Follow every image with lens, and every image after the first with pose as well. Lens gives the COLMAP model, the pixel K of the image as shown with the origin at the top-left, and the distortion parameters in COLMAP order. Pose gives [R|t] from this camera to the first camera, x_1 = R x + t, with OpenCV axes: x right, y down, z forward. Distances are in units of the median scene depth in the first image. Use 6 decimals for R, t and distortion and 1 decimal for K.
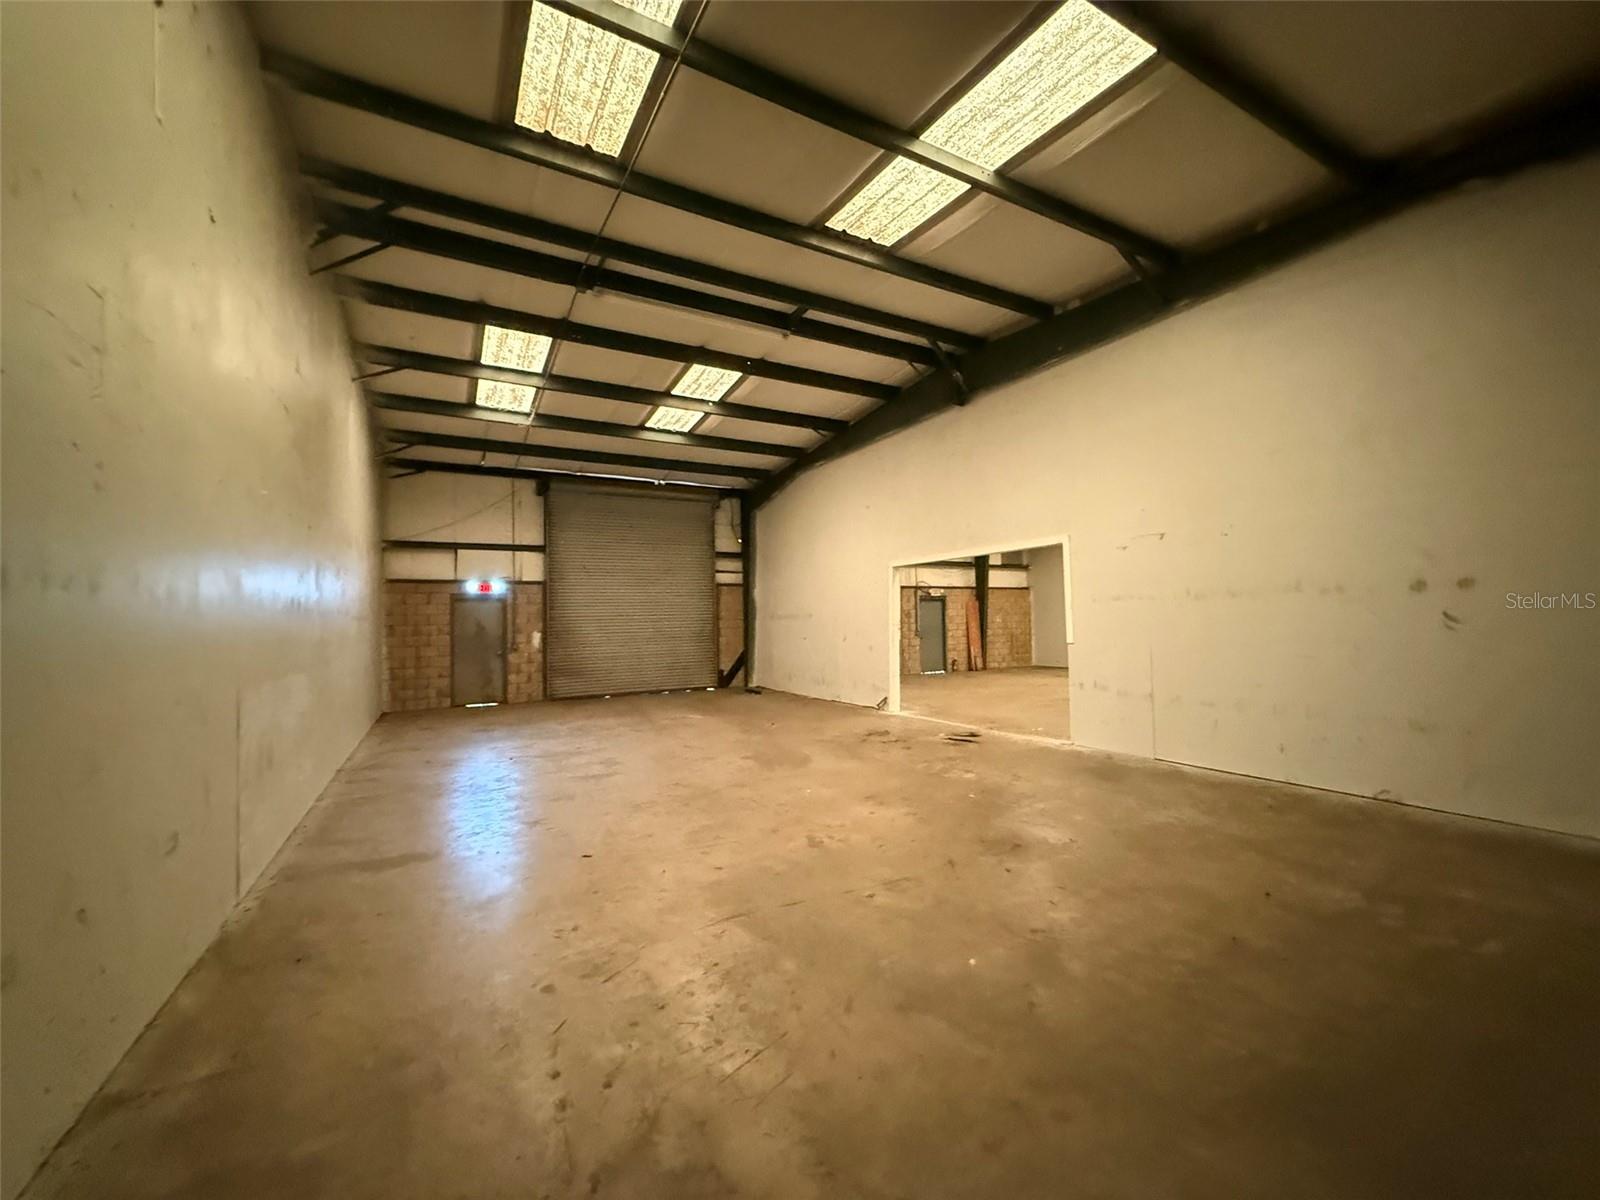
lens RADIAL K [[637.5, 0, 800.0], [0, 637.5, 600.0], [0, 0, 1]] dist [0.000001, -0.000066]
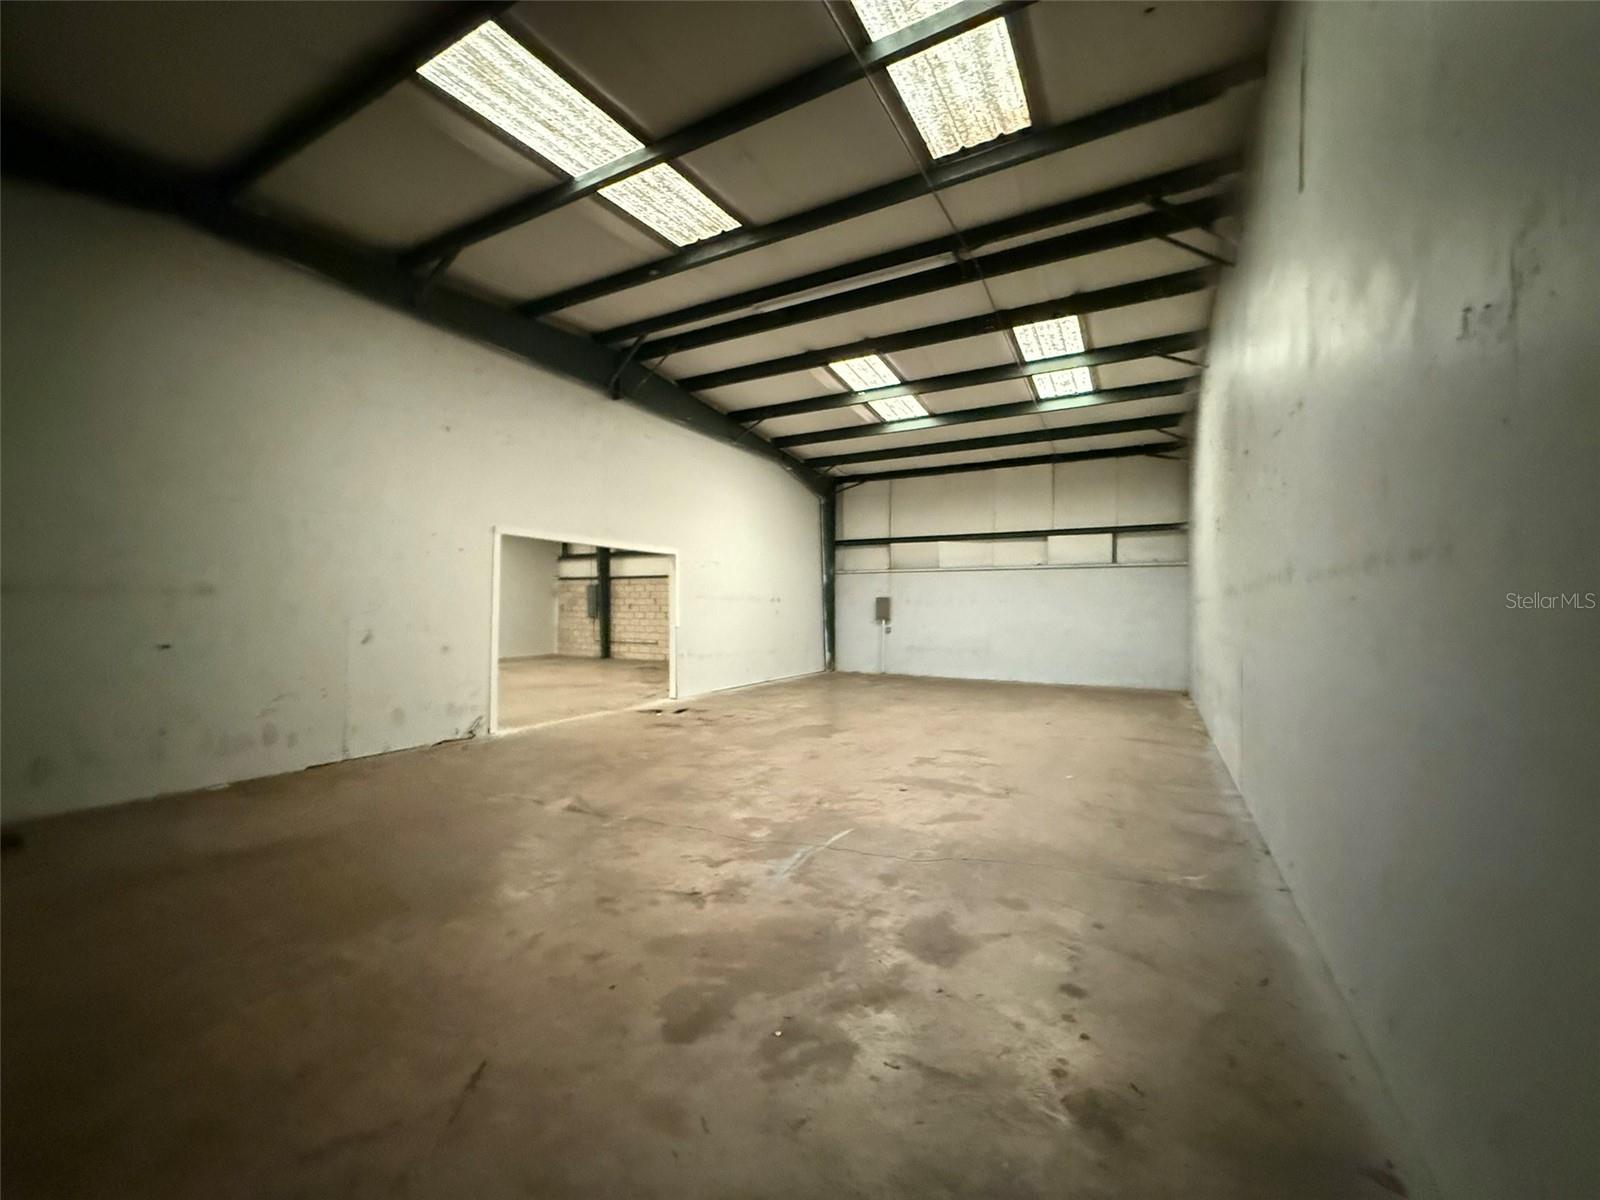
lens RADIAL K [[646.9, 0, 798.6], [0, 646.9, 564.4], [0, 0, 1]] dist [-0.000418, -0.000013]
pose [[0.521811, -0.032232, -0.852452, 0.453655], [0.008260, 0.999430, -0.032734, -0.001428], [0.853021, 0.010040, 0.521780, 0.252606]]
